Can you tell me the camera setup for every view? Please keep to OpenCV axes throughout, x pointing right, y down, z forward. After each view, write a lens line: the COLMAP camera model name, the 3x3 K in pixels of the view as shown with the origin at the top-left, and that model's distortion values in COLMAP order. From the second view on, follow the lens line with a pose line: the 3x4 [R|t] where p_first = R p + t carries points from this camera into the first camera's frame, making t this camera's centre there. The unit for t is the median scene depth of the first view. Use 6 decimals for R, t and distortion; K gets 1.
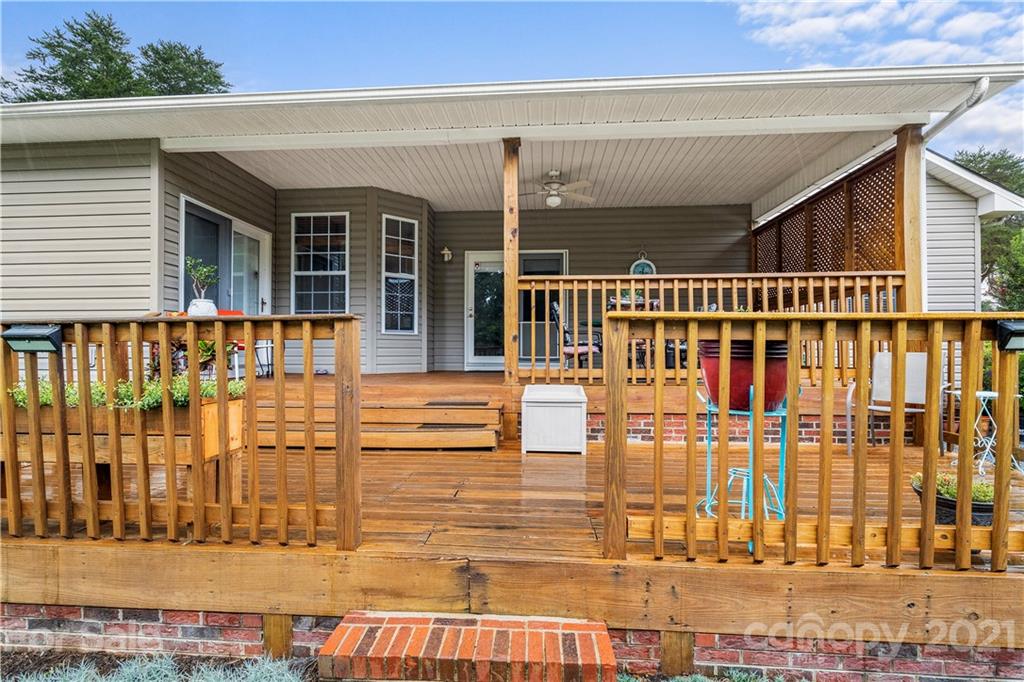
lens RADIAL K [[472.2, 0, 506.1], [0, 472.2, 342.7], [0, 0, 1]] dist [-0.003051, 0.000316]
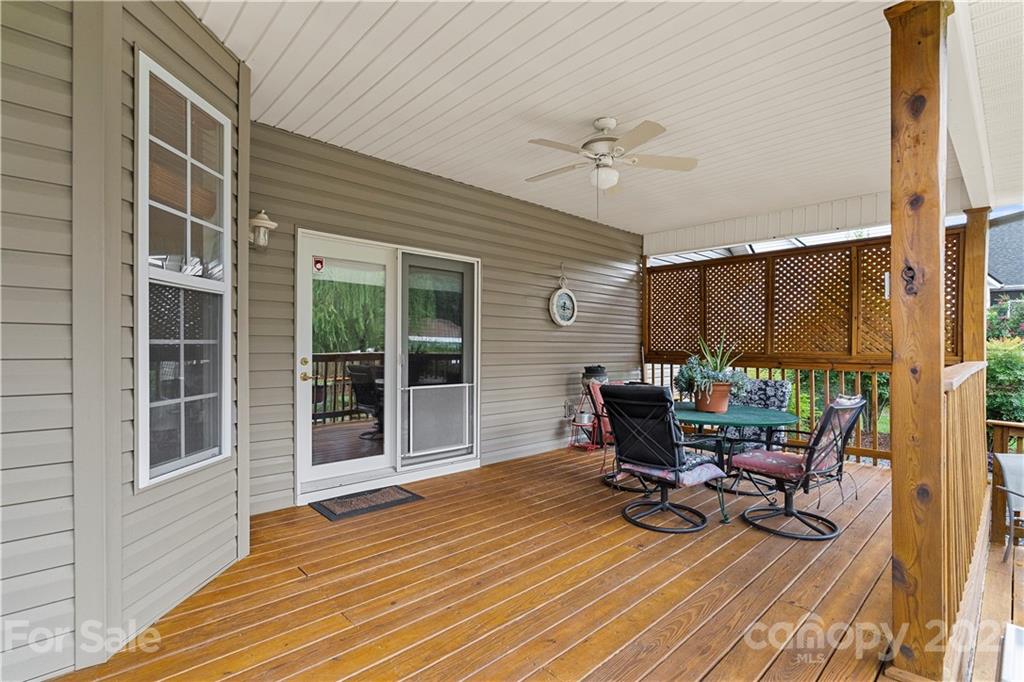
lens RADIAL K [[476.7, 0, 510.6], [0, 476.7, 353.8], [0, 0, 1]] dist [-0.000939, 0.000085]
pose [[0.675909, -0.008246, 0.736939, -0.284206], [-0.017476, 0.999477, 0.027212, -0.097787], [-0.736778, -0.031272, 0.675411, 0.579528]]
